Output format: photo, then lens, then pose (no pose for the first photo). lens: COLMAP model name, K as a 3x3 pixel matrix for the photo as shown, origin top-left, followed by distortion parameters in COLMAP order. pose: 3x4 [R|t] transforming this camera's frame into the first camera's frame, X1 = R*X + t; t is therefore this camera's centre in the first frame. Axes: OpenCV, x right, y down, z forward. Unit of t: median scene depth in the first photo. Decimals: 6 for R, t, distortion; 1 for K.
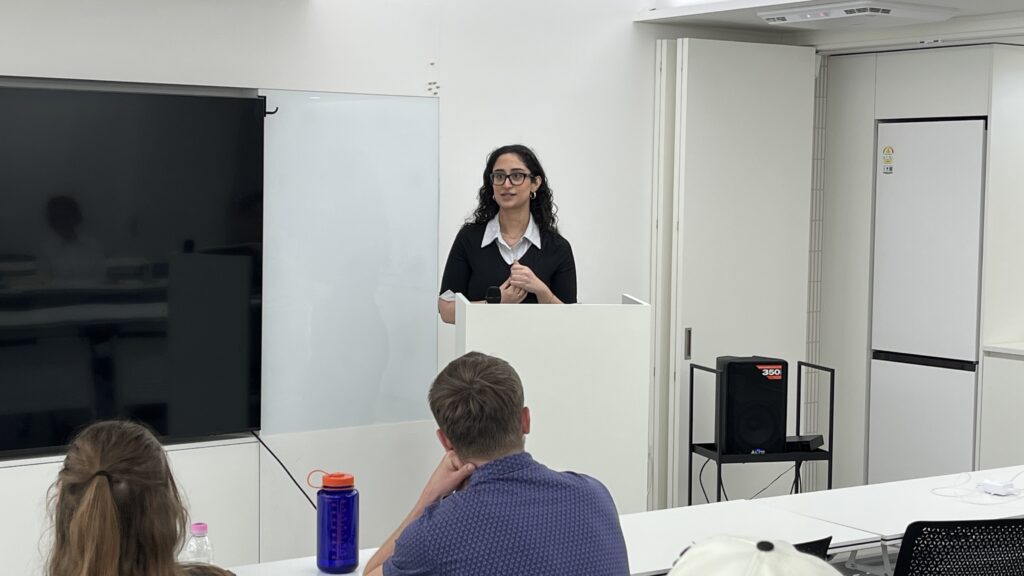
lens RADIAL K [[1578.7, 0, 512.0], [0, 1578.7, 288.0], [0, 0, 1]] dist [0.102632, -0.083224]
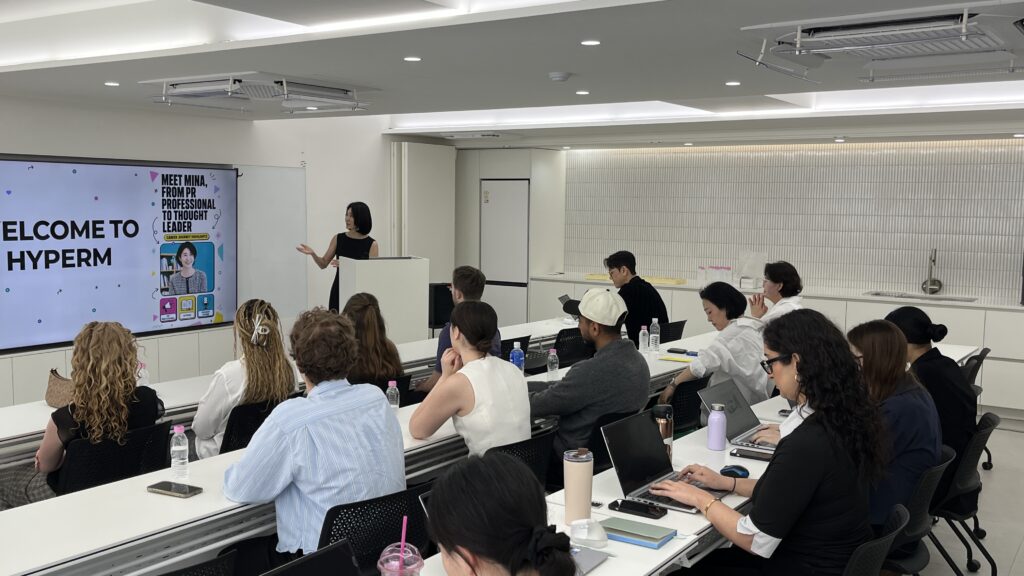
lens RADIAL K [[971.0, 0, 512.0], [0, 971.0, 288.0], [0, 0, 1]] dist [0.003383, -0.001058]
pose [[0.930631, -0.029292, 0.364785, -0.263672], [0.018784, 0.999301, 0.032322, 0.006893], [-0.365477, -0.023228, 0.930530, -0.345143]]
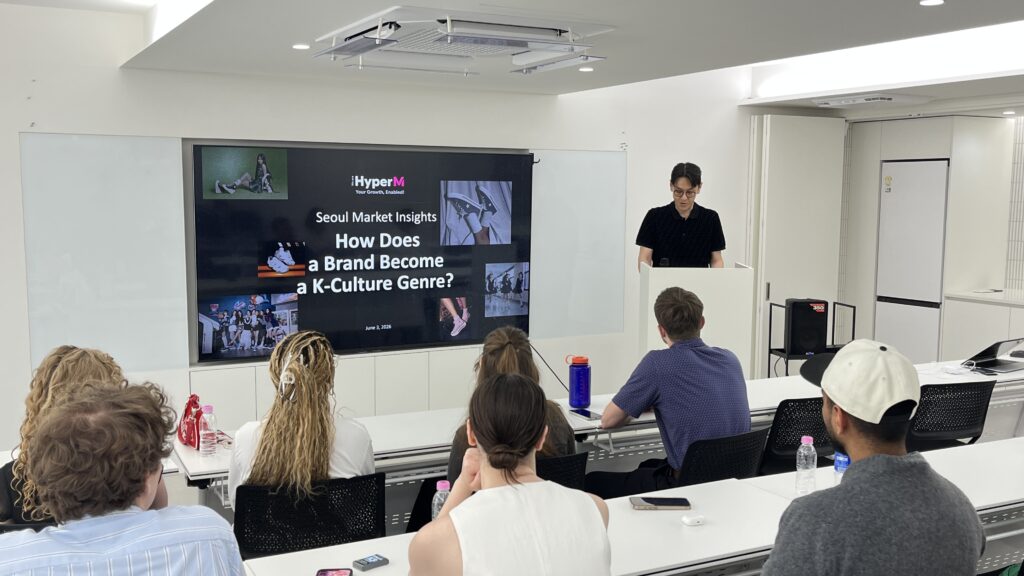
lens RADIAL K [[981.7, 0, 511.9], [0, 981.7, 295.4], [0, 0, 1]] dist [0.009686, 0.006143]
pose [[0.992454, 0.005780, -0.122477, -0.036767], [-0.001241, 0.999311, 0.037105, -0.000166], [0.122607, -0.036673, 0.991777, -0.107313]]
